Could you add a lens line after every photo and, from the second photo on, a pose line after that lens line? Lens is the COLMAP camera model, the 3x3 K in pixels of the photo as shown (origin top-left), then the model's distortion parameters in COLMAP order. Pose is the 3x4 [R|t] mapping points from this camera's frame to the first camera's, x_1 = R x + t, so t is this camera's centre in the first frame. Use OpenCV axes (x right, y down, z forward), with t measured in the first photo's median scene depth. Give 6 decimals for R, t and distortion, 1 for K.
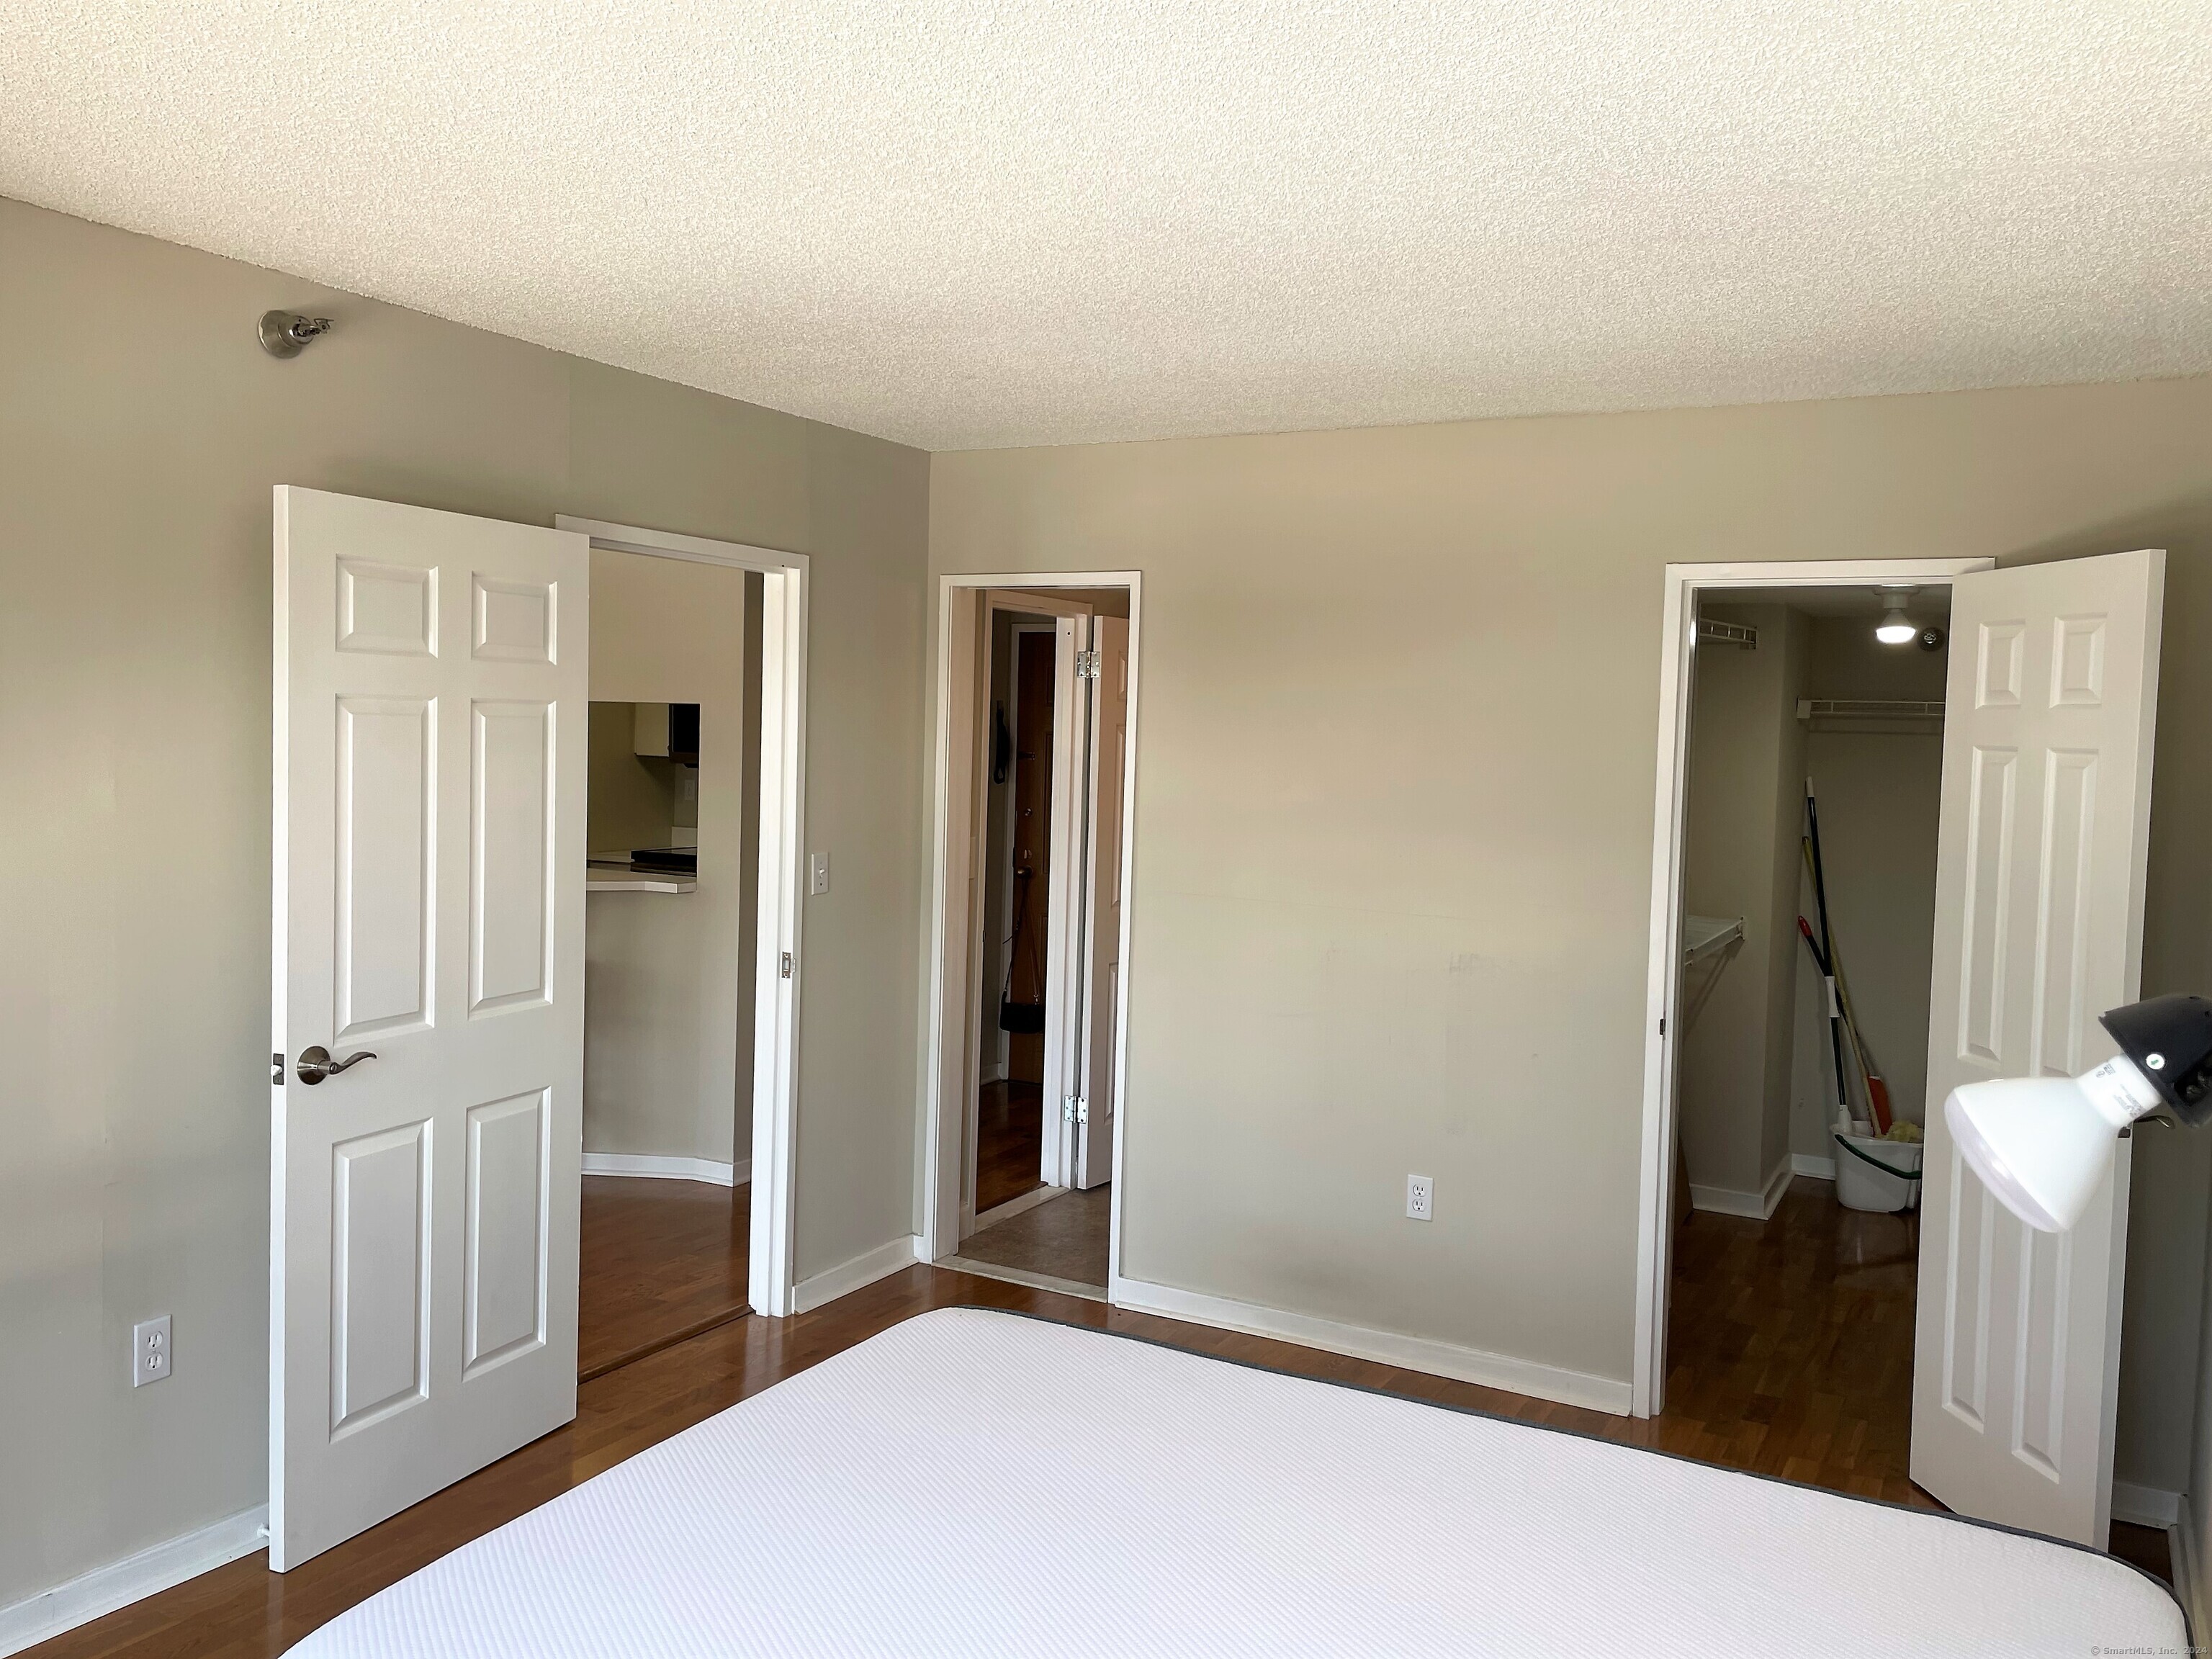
lens RADIAL K [[1706.7, 0, 1105.1], [0, 1706.7, 832.4], [0, 0, 1]] dist [-0.001678, 0.000270]
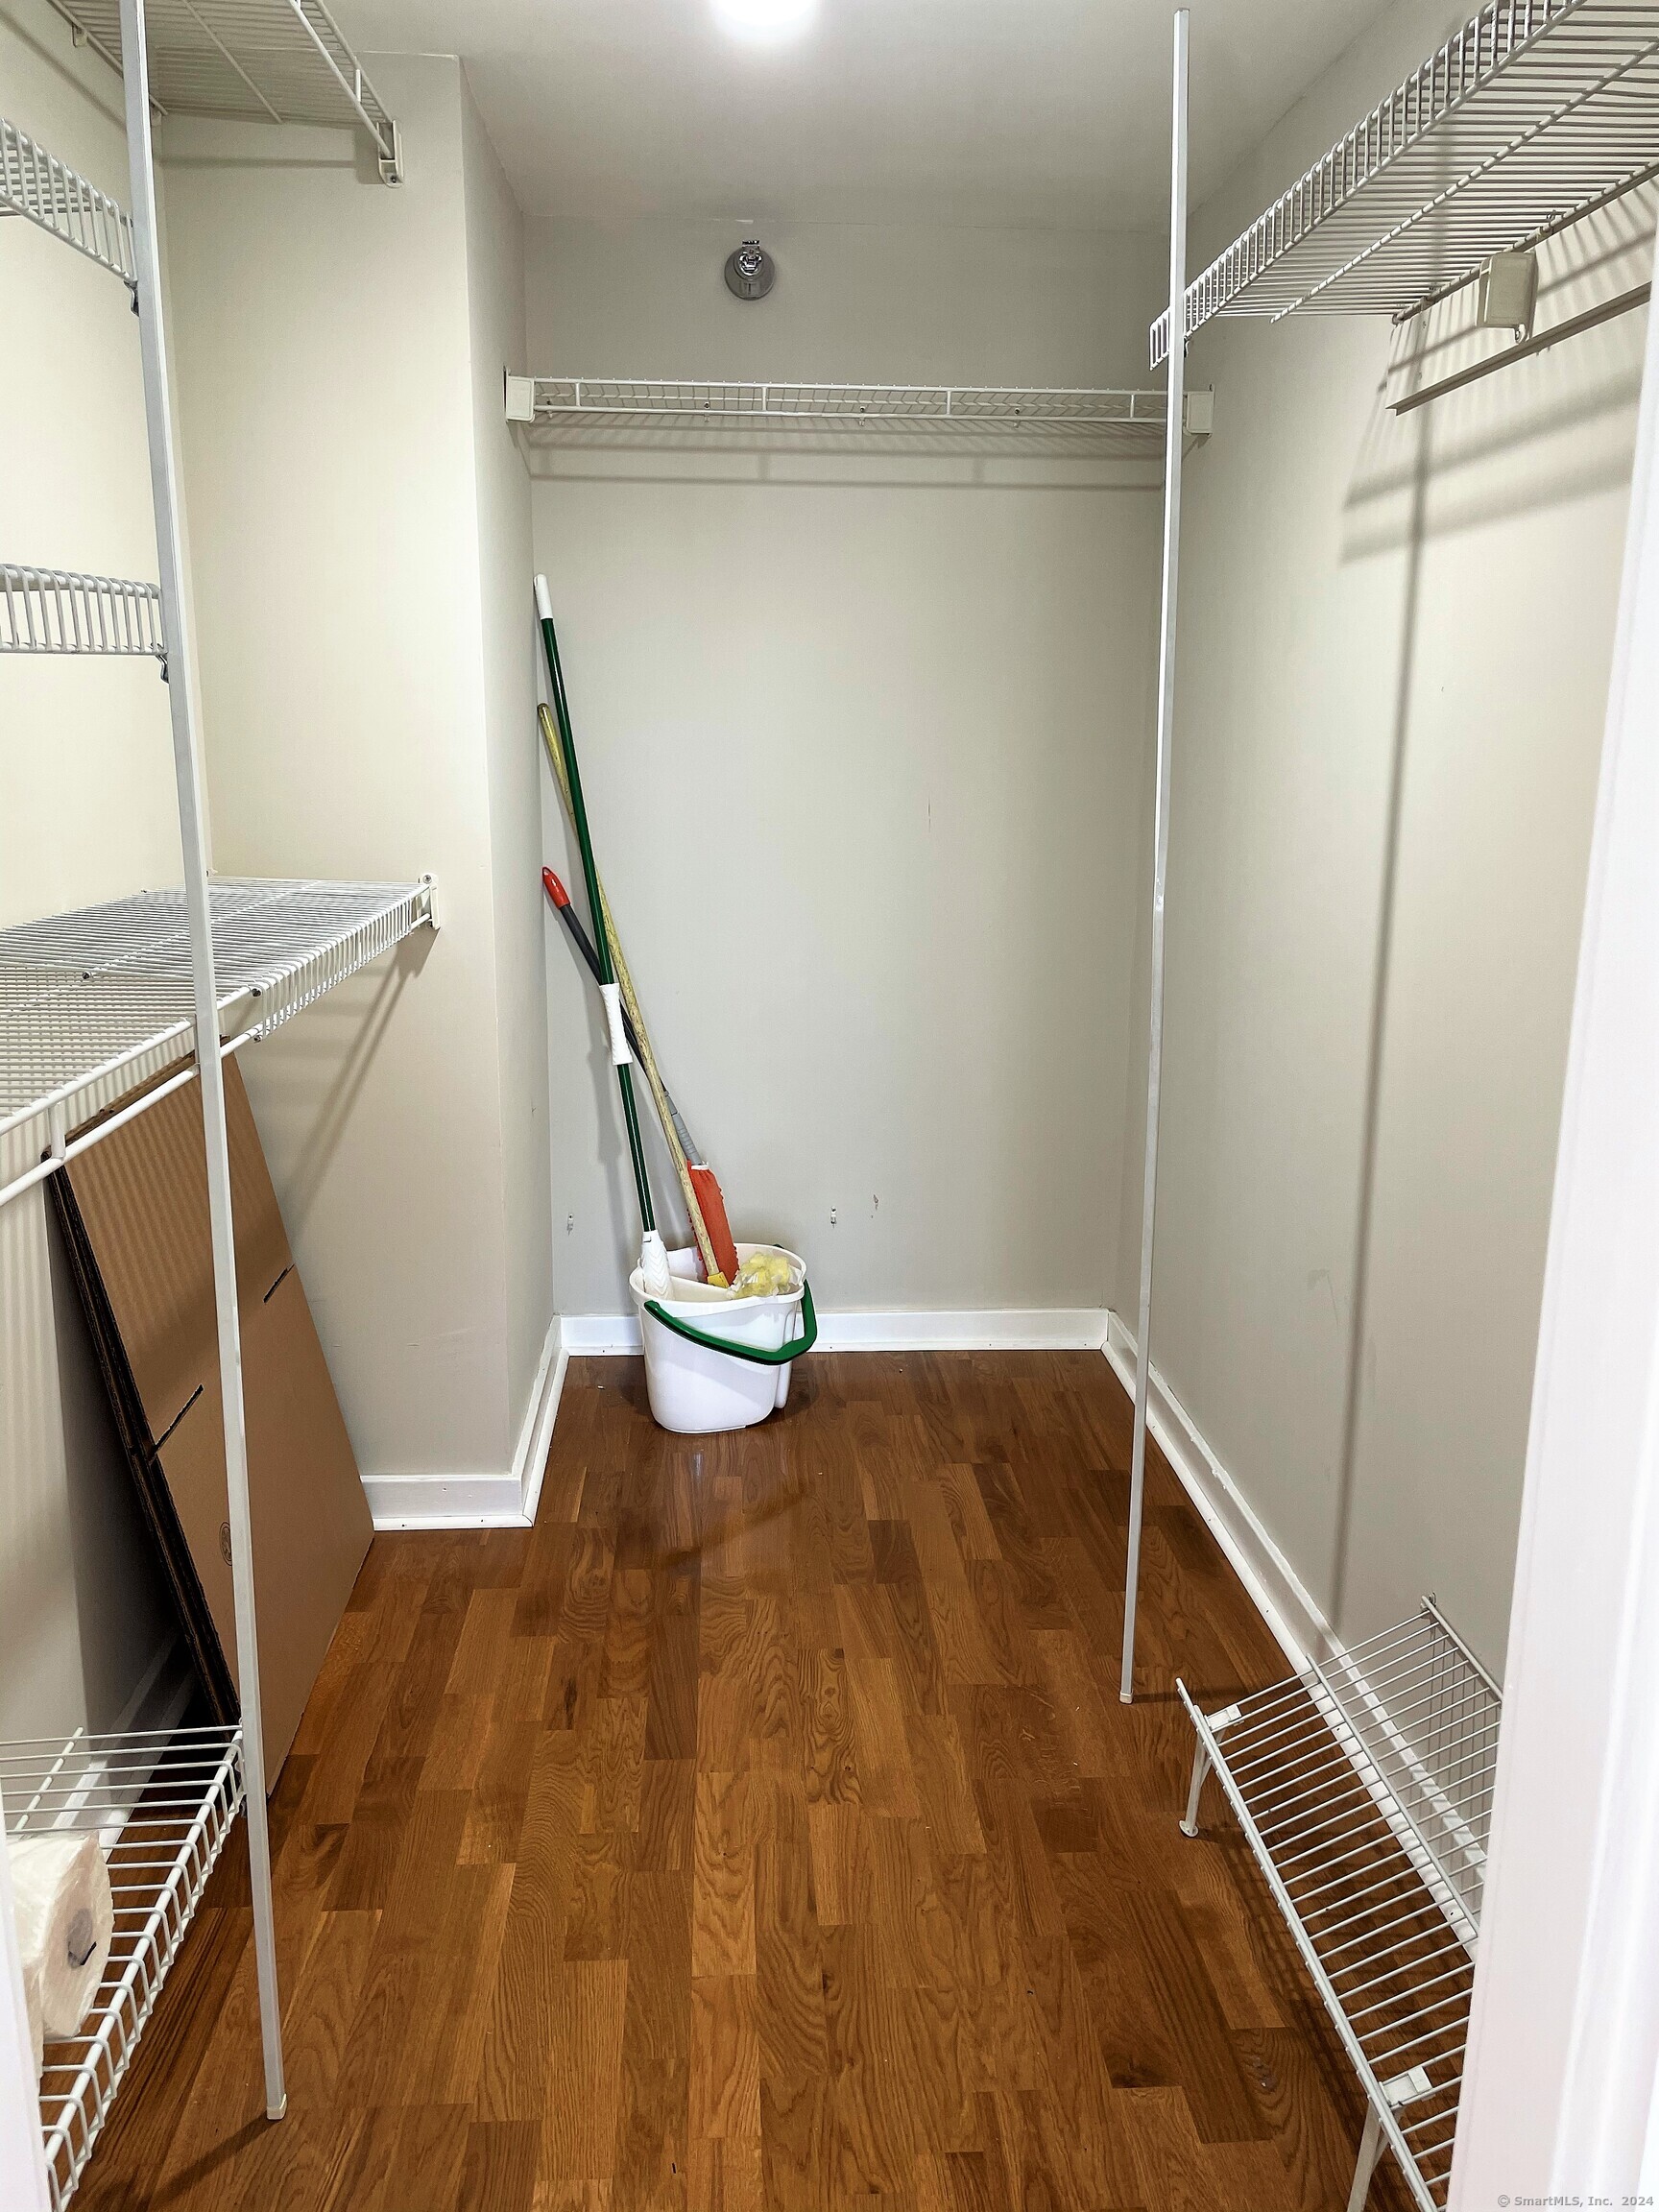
lens RADIAL K [[1706.7, 0, 826.5], [0, 1706.7, 1104.9], [0, 0, 1]] dist [-0.001678, 0.000270]
pose [[0.845333, -0.137723, 0.516183, 0.215996], [0.042397, 0.980447, 0.192162, 0.025468], [-0.532555, -0.140556, 0.834643, 0.544783]]
